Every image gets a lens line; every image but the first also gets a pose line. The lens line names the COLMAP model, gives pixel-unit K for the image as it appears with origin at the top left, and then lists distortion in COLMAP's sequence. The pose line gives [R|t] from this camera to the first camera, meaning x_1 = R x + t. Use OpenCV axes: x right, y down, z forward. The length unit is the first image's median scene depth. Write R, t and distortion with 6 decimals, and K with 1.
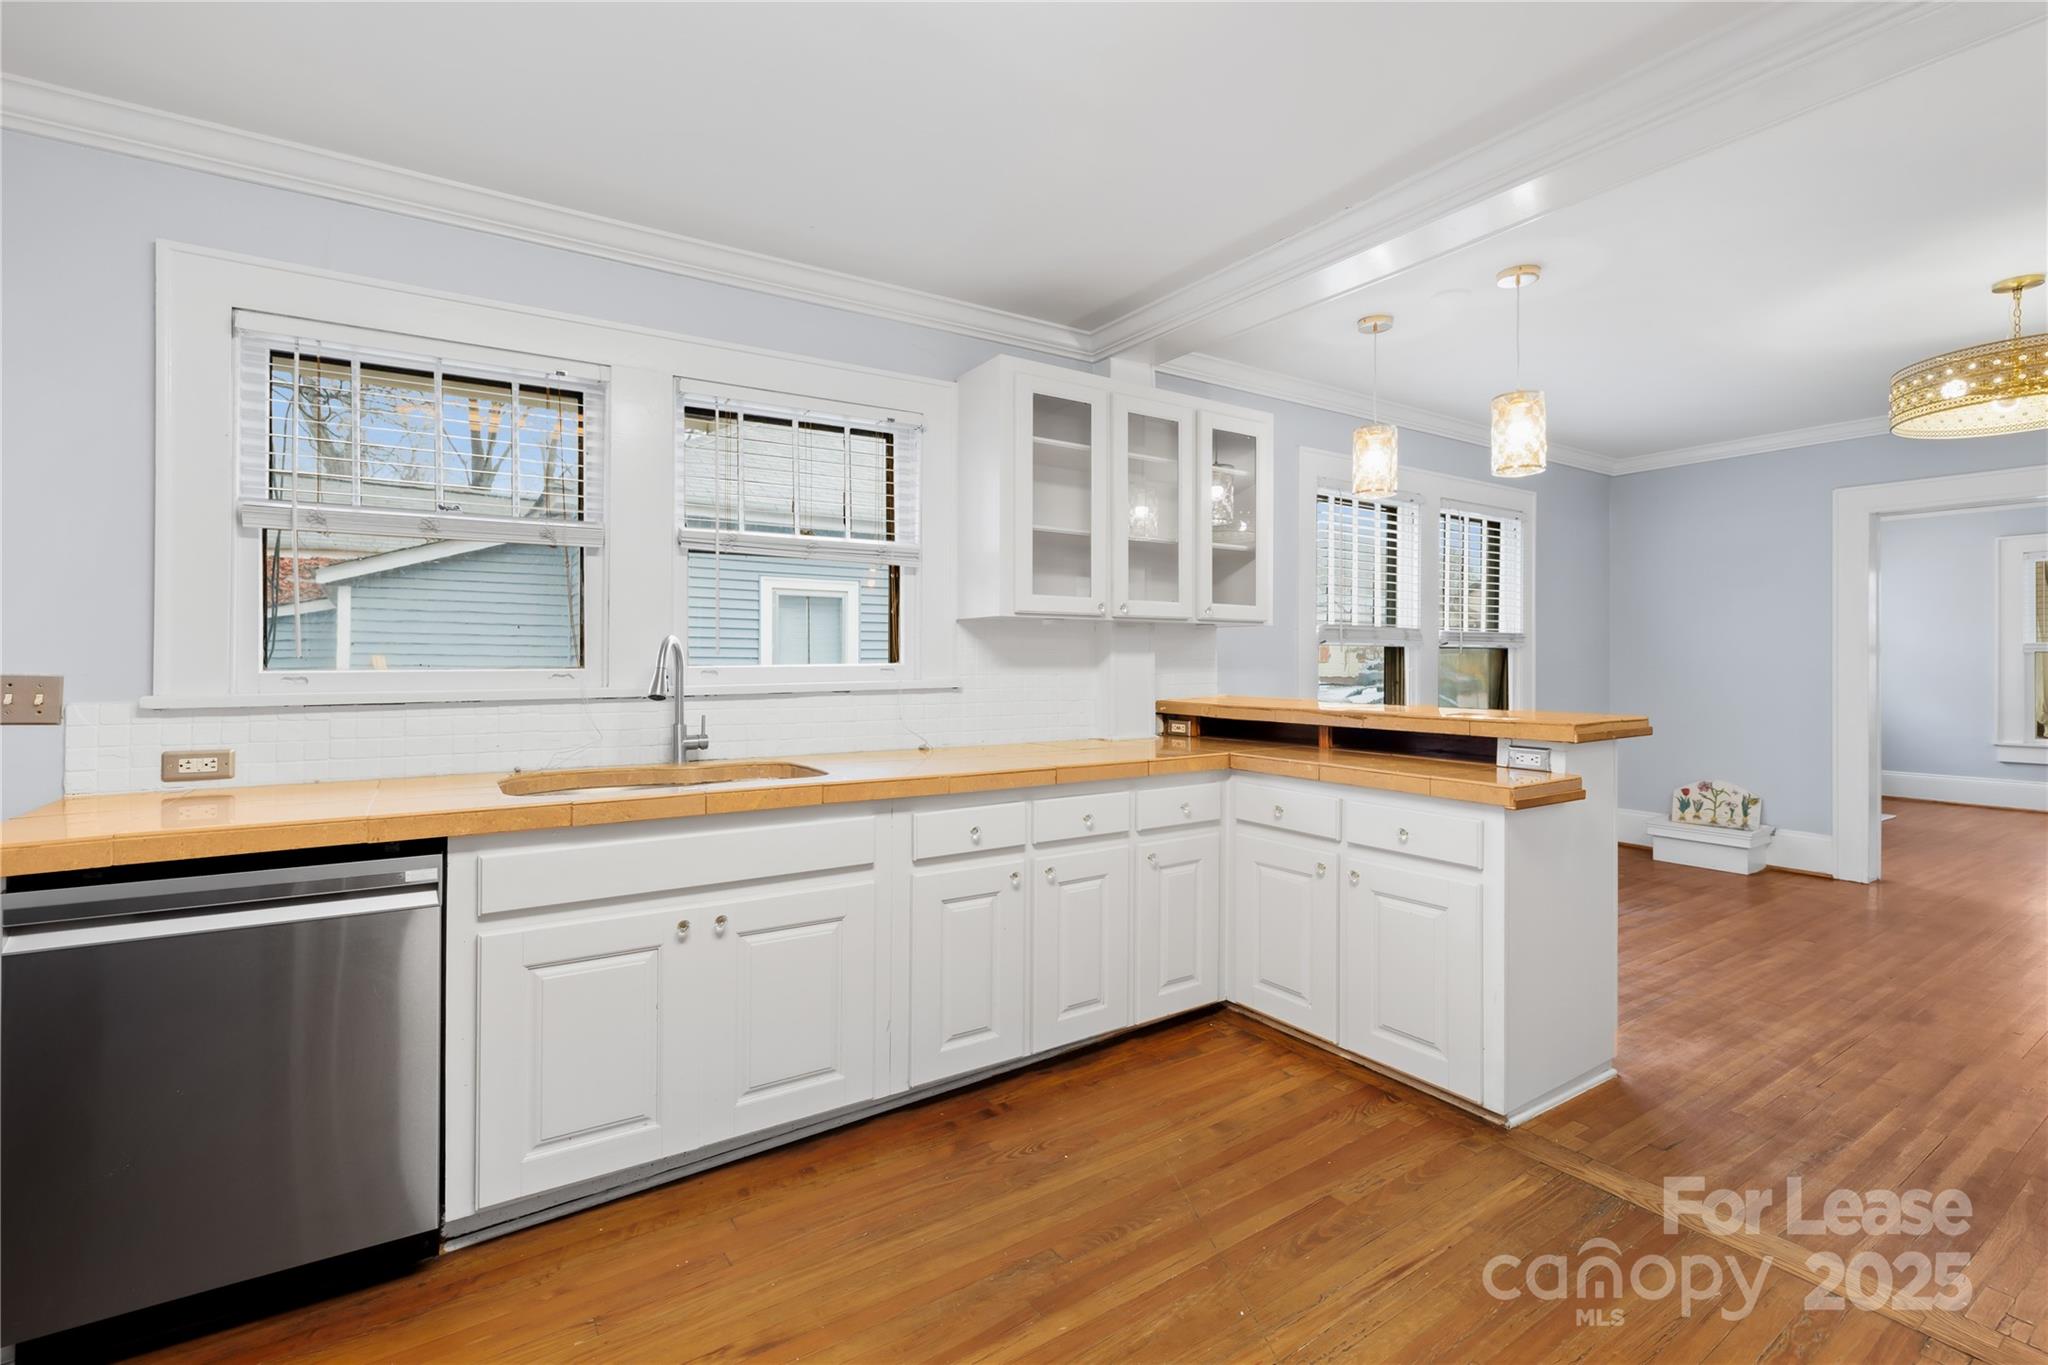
lens RADIAL K [[880.7, 0, 1031.8], [0, 880.7, 665.8], [0, 0, 1]] dist [0.002005, 0.000289]
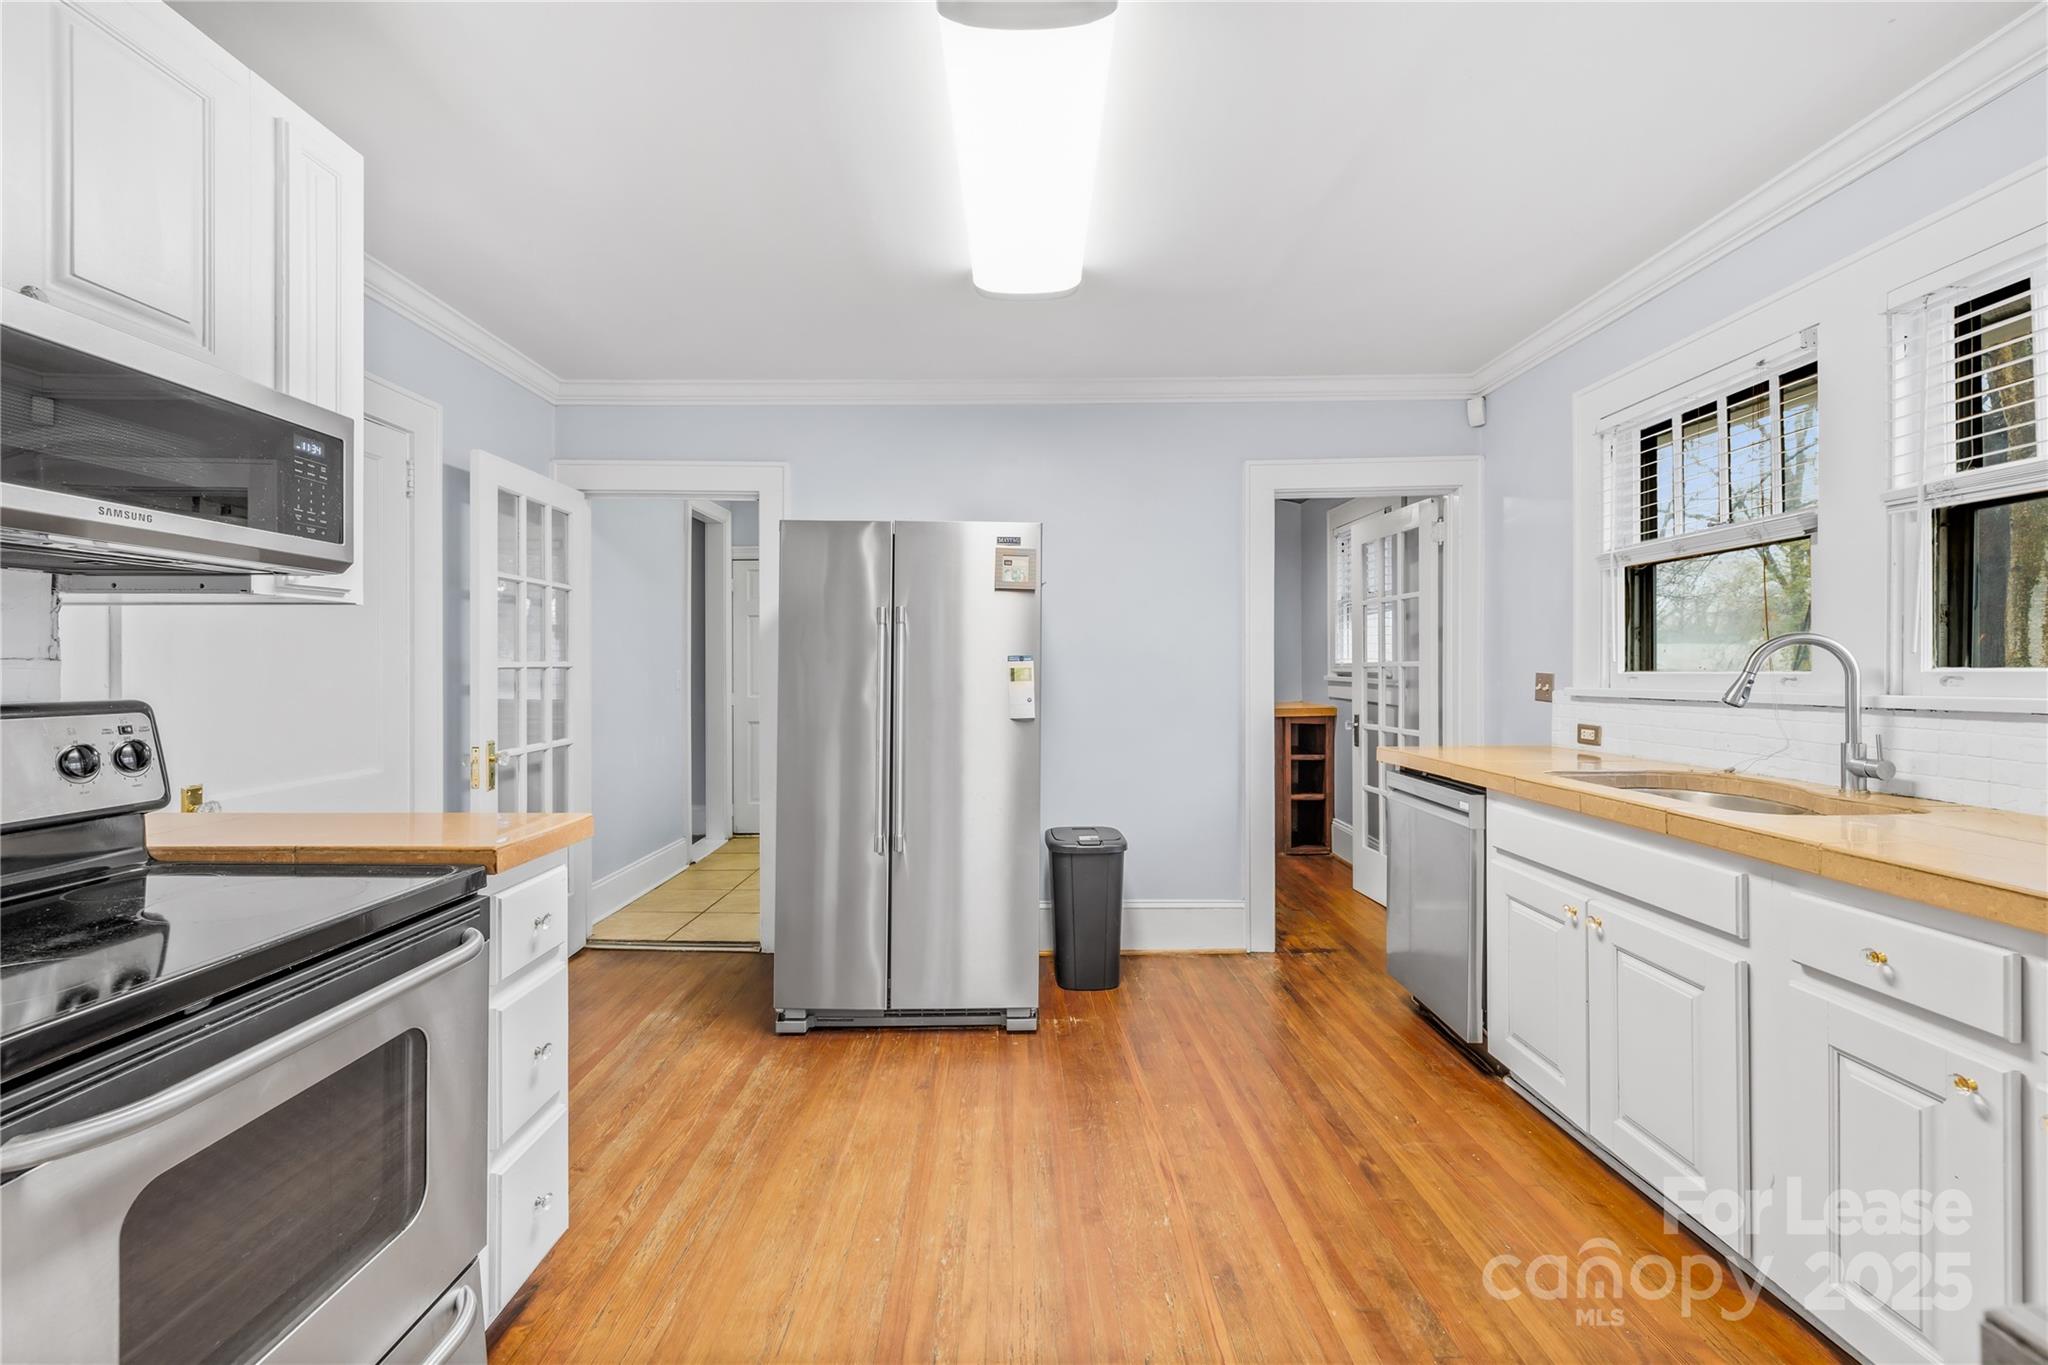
lens RADIAL K [[880.7, 0, 1035.3], [0, 880.7, 675.5], [0, 0, 1]] dist [0.002005, 0.000289]
pose [[-0.528892, 0.006047, -0.848667, 0.695346], [0.002879, 0.999982, 0.005331, -0.003433], [0.848684, 0.000376, -0.528900, 0.734901]]
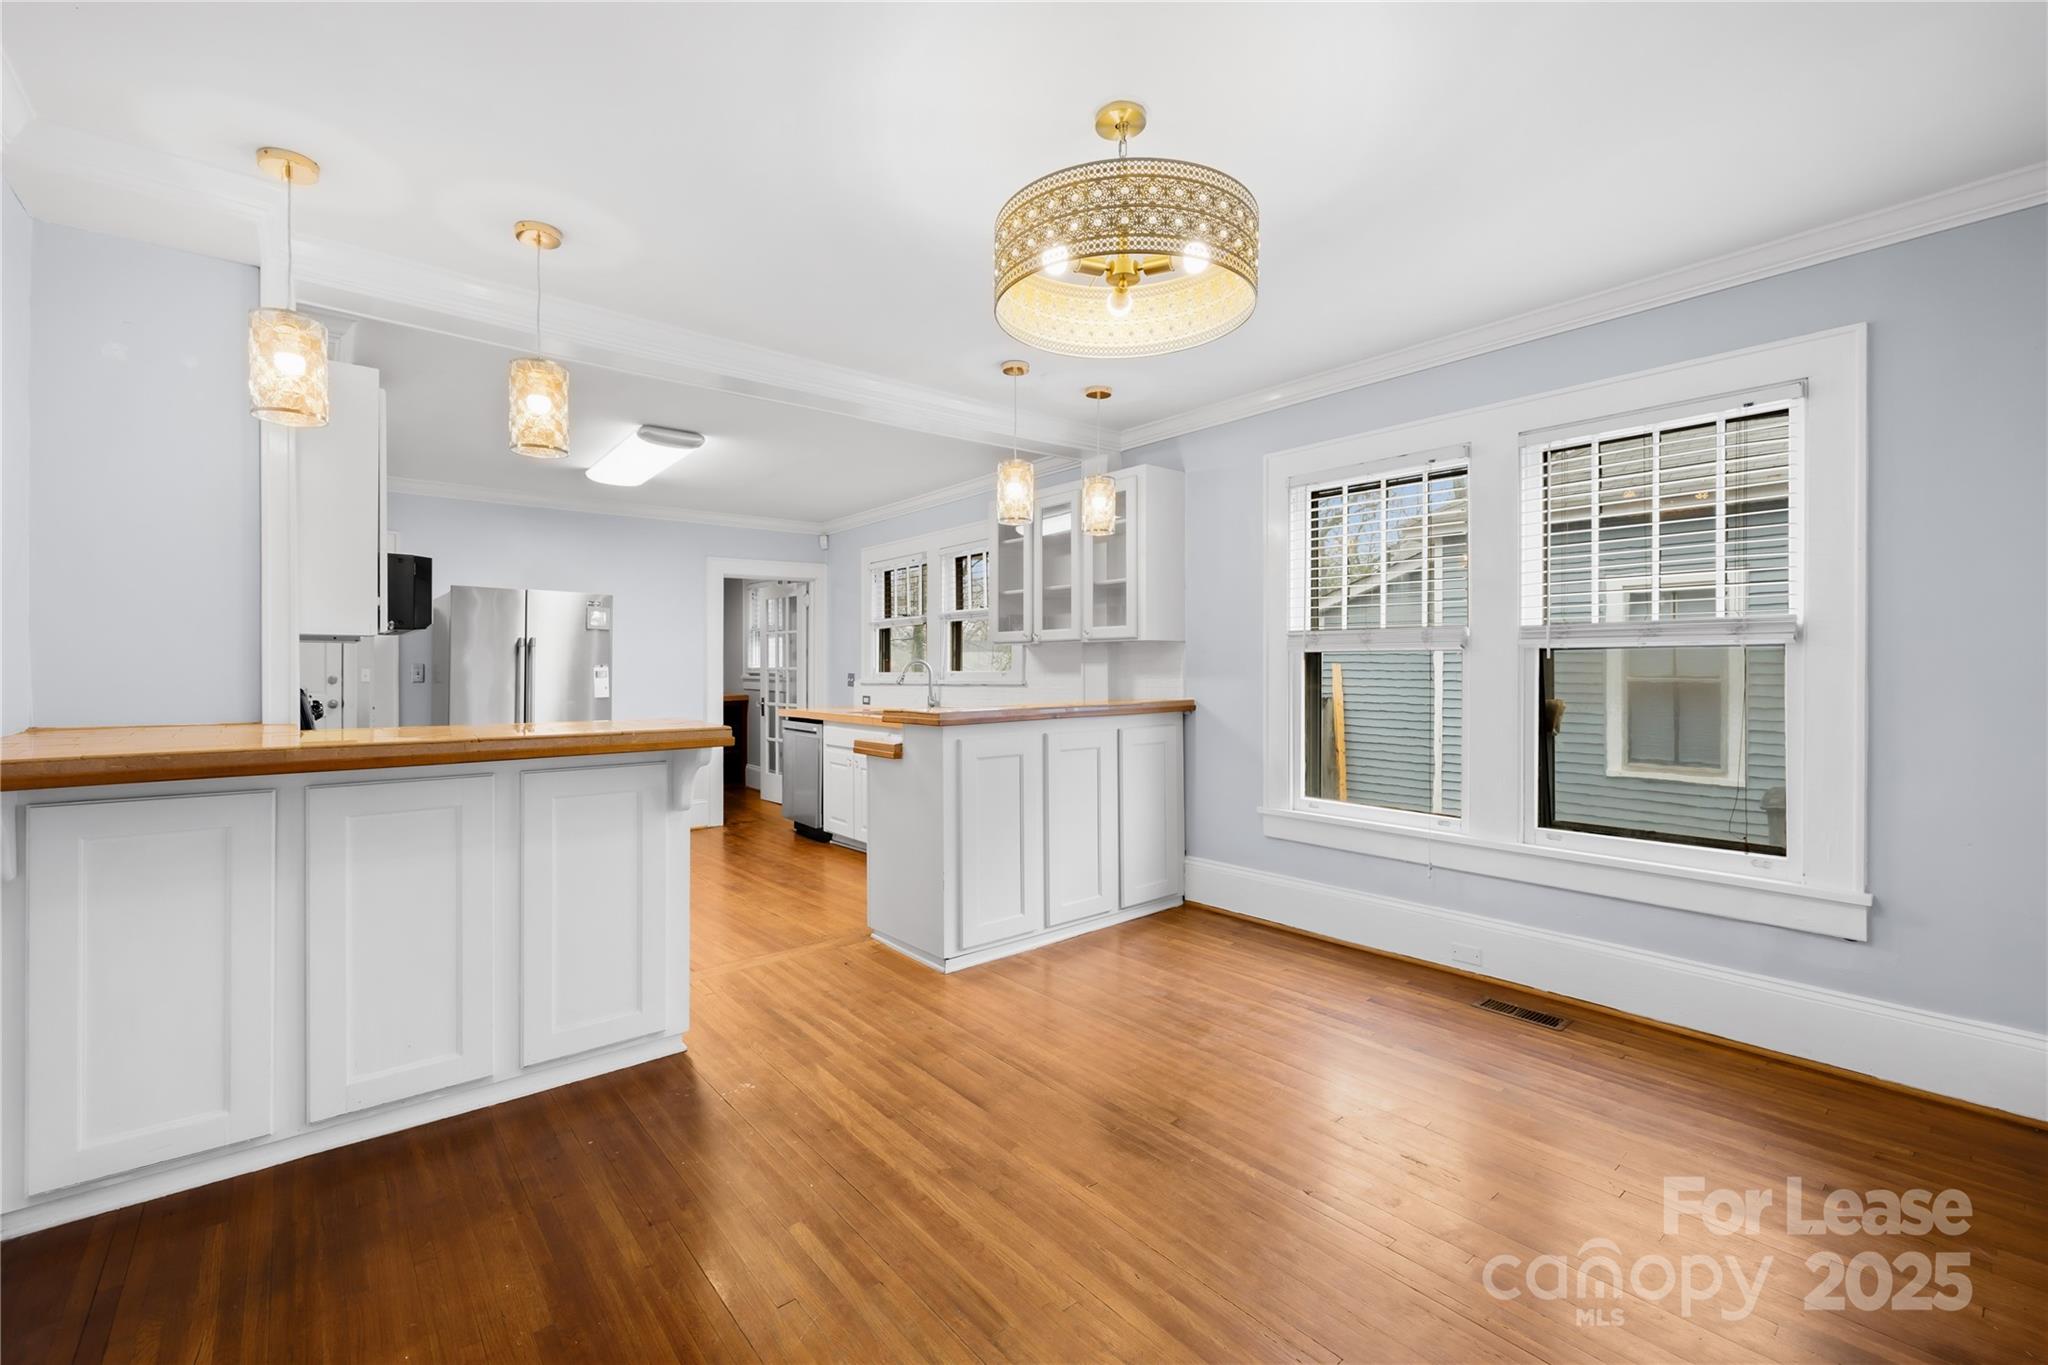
lens RADIAL K [[880.7, 0, 1027.1], [0, 880.7, 666.7], [0, 0, 1]] dist [0.002005, 0.000289]
pose [[0.109566, -0.004578, -0.993969, 1.908144], [0.002140, 0.999988, -0.004370, -0.005501], [0.993977, -0.001648, 0.109575, 0.911336]]
